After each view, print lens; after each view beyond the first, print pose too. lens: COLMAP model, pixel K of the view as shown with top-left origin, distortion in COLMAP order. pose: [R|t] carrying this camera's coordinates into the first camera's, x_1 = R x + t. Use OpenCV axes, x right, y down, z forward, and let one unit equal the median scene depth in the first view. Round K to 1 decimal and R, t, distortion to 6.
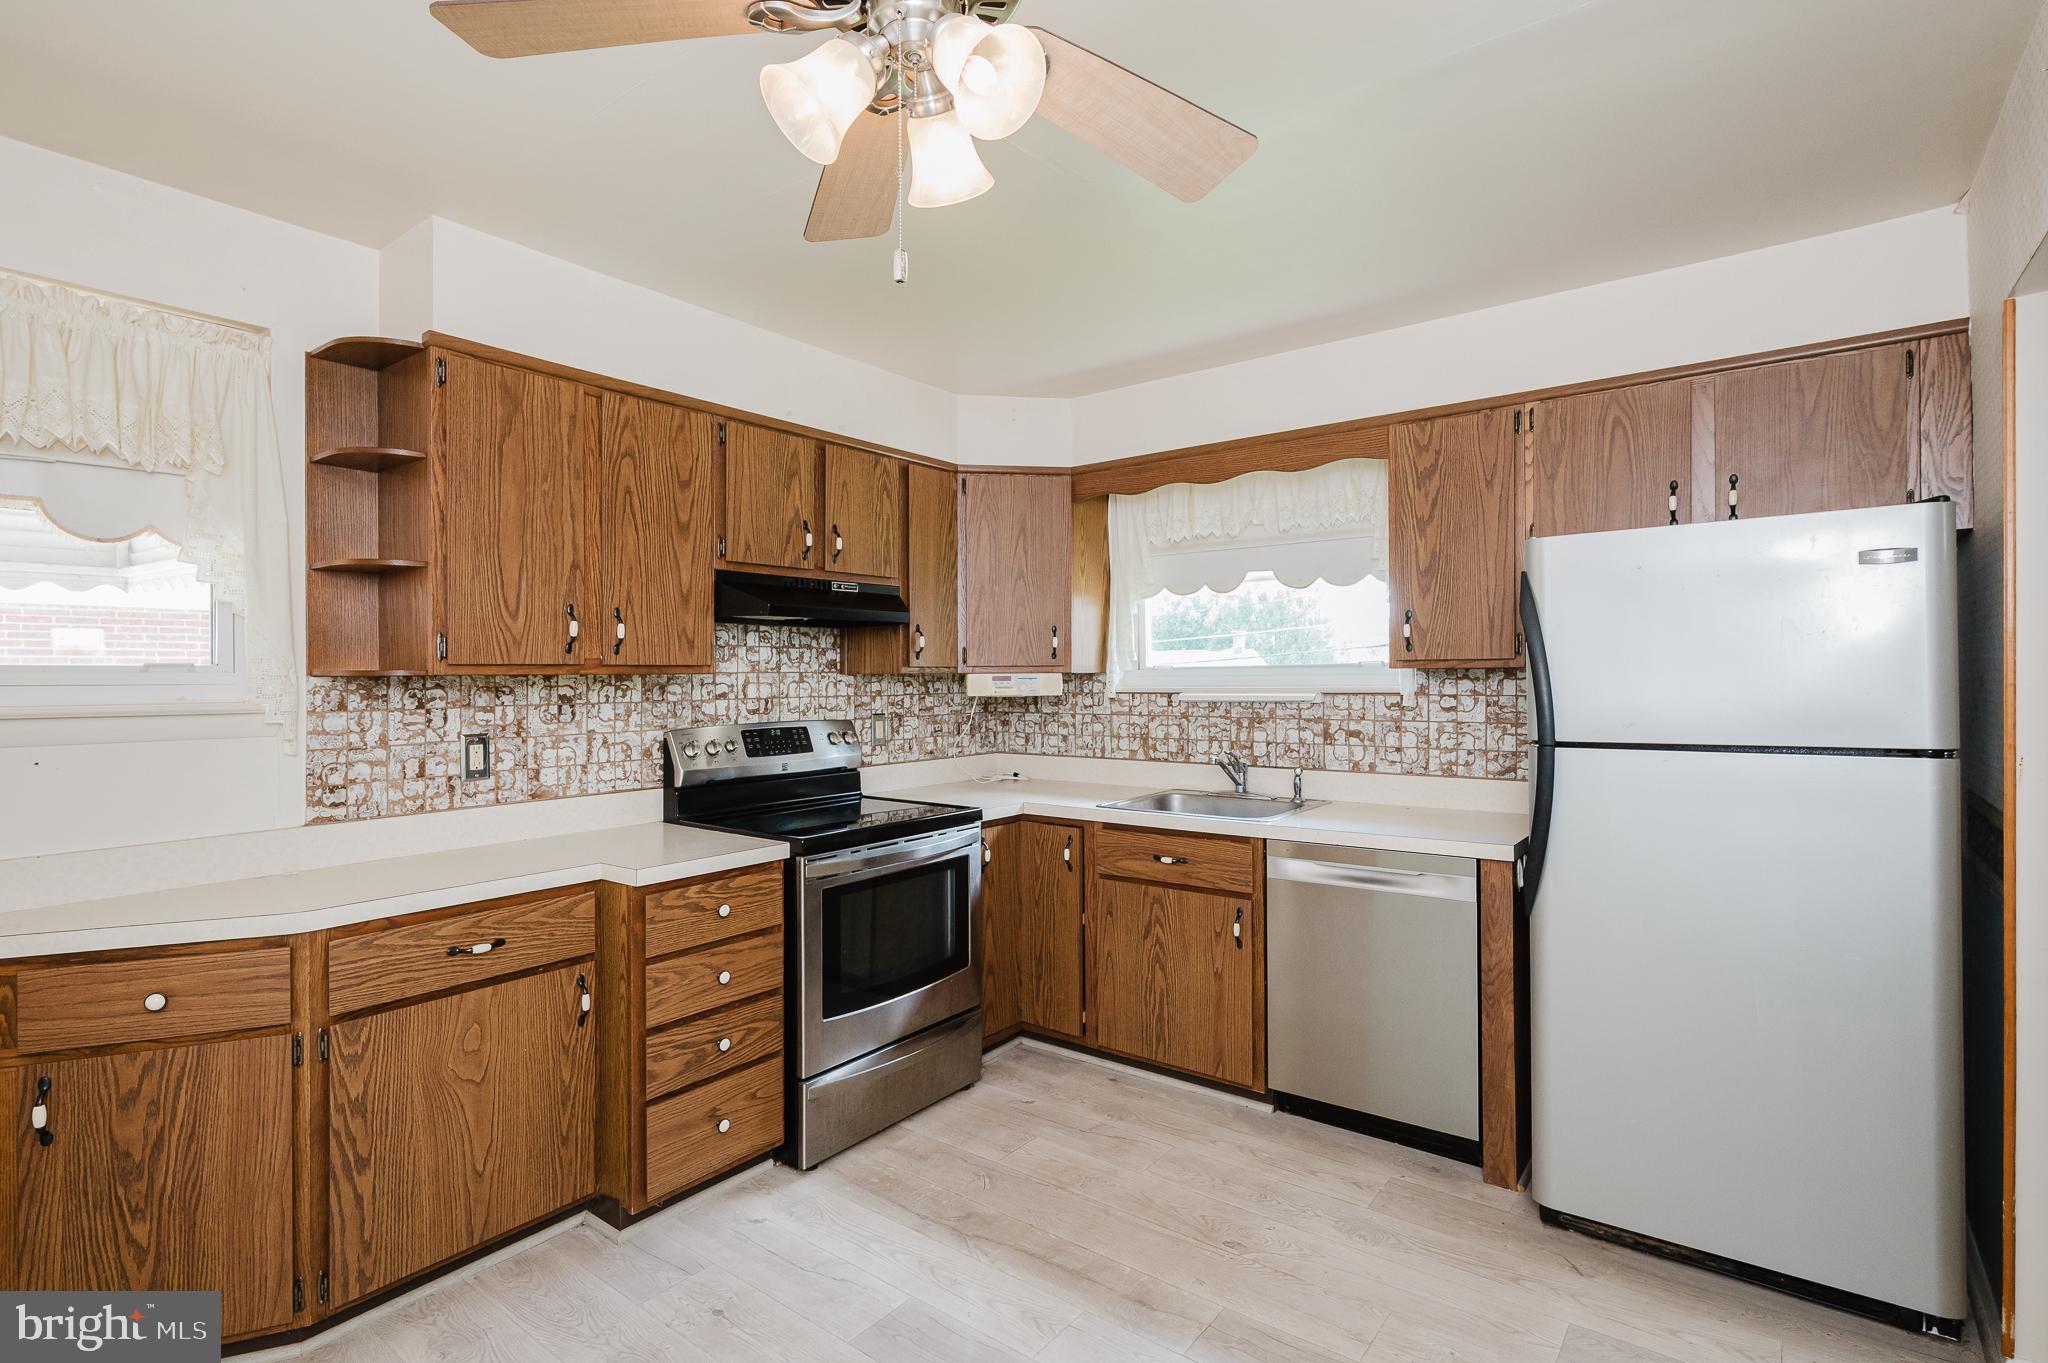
lens RADIAL K [[972.2, 0, 1024.7], [0, 972.2, 677.2], [0, 0, 1]] dist [0.000457, 0.000184]
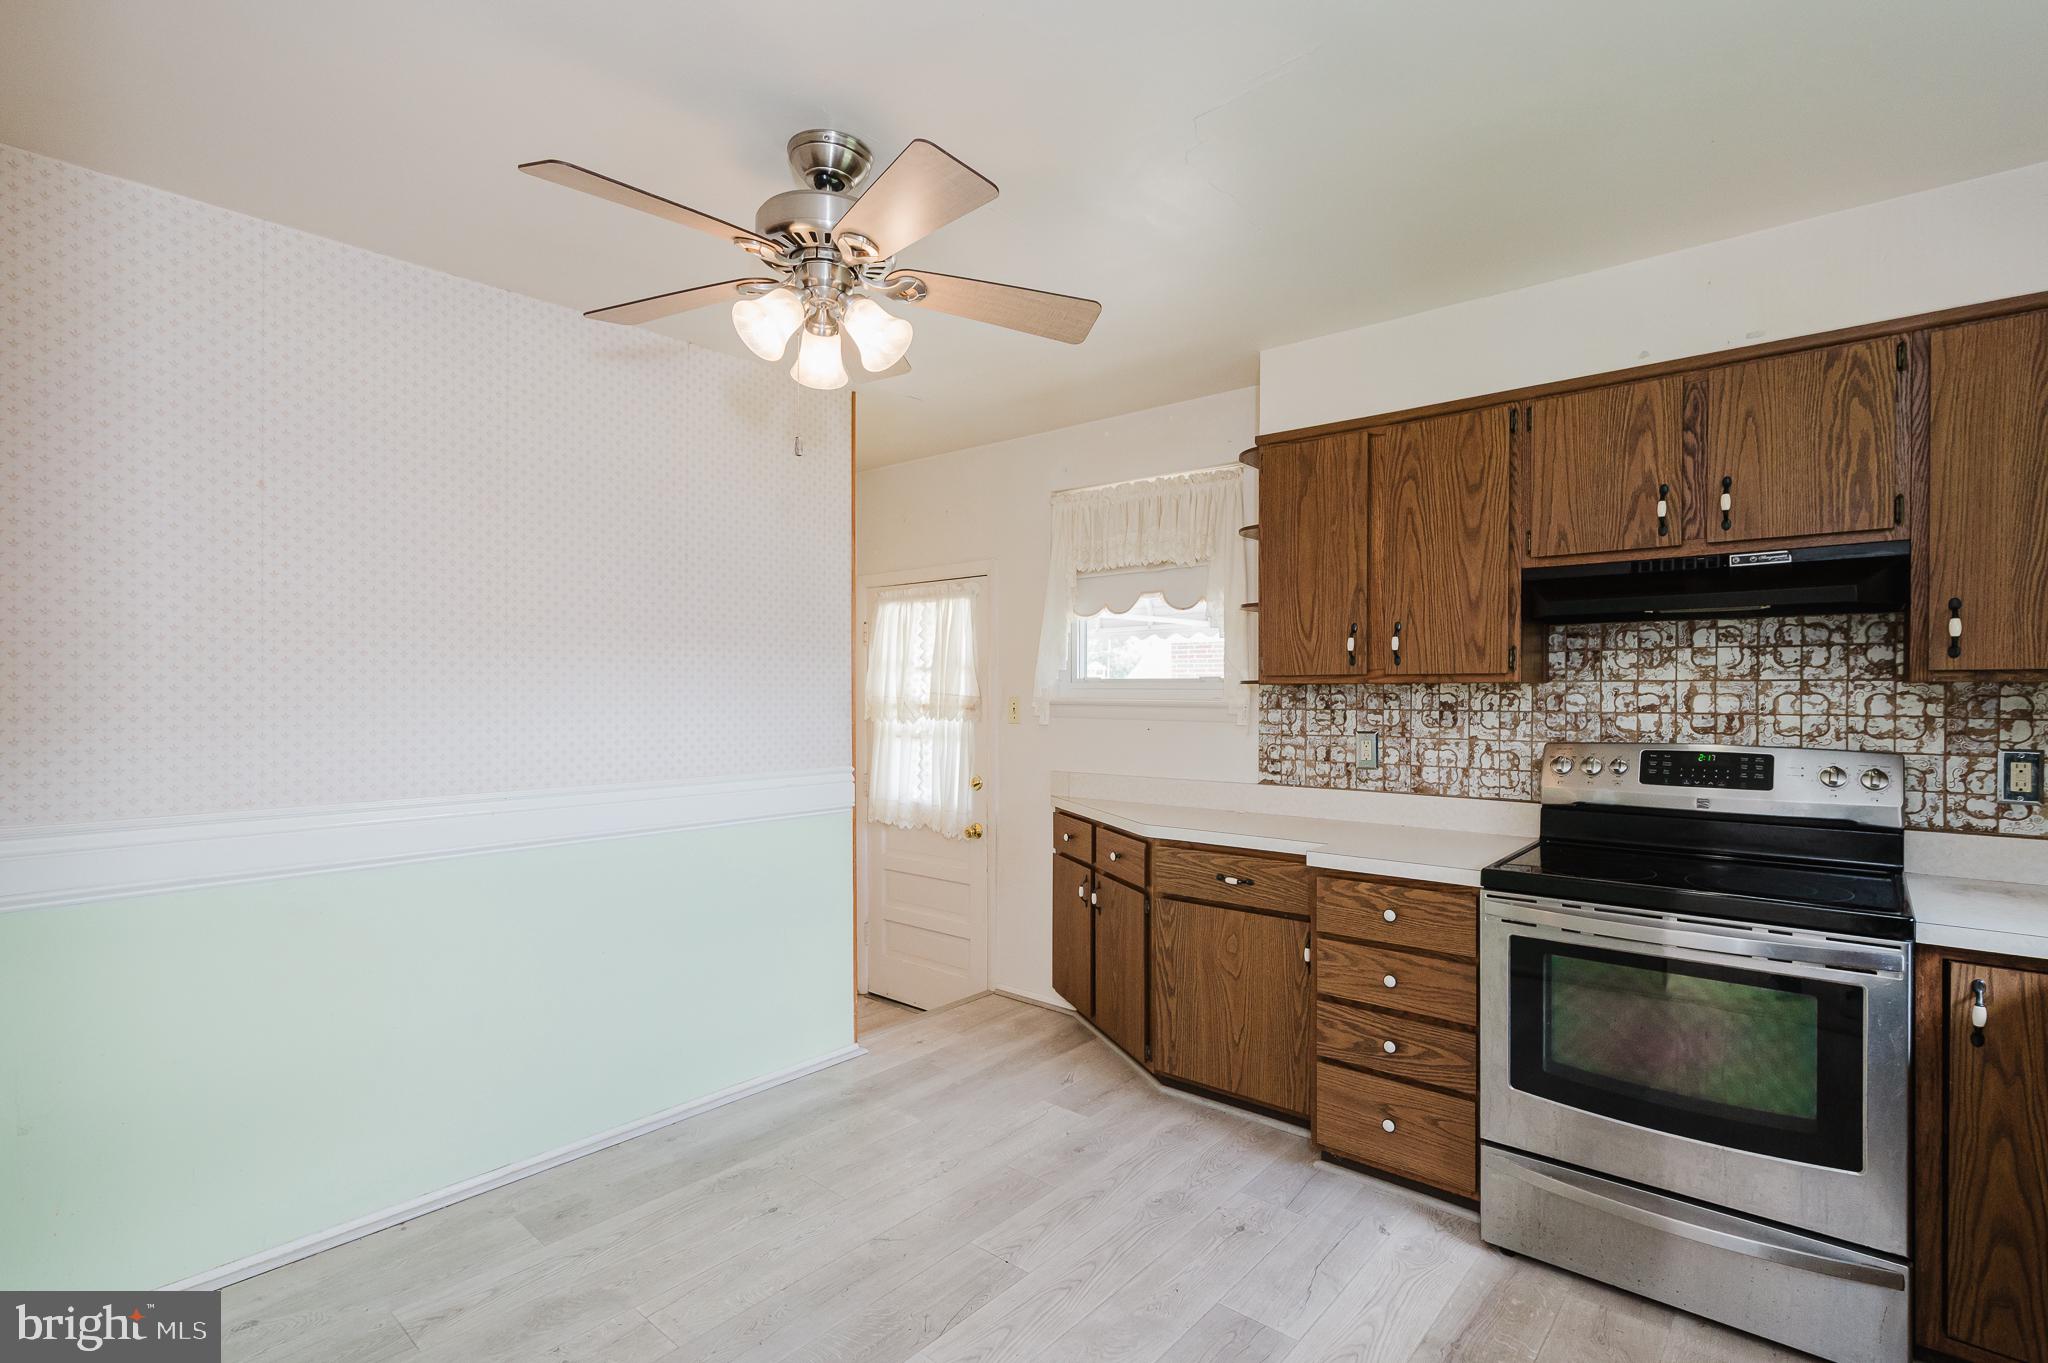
lens RADIAL K [[972.2, 0, 1024.7], [0, 972.2, 677.2], [0, 0, 1]] dist [0.000457, 0.000184]
pose [[-0.056375, -0.006022, -0.998392, 0.643219], [-0.002349, 0.999980, -0.005899, -0.001739], [0.998407, 0.002013, -0.056388, 0.595762]]
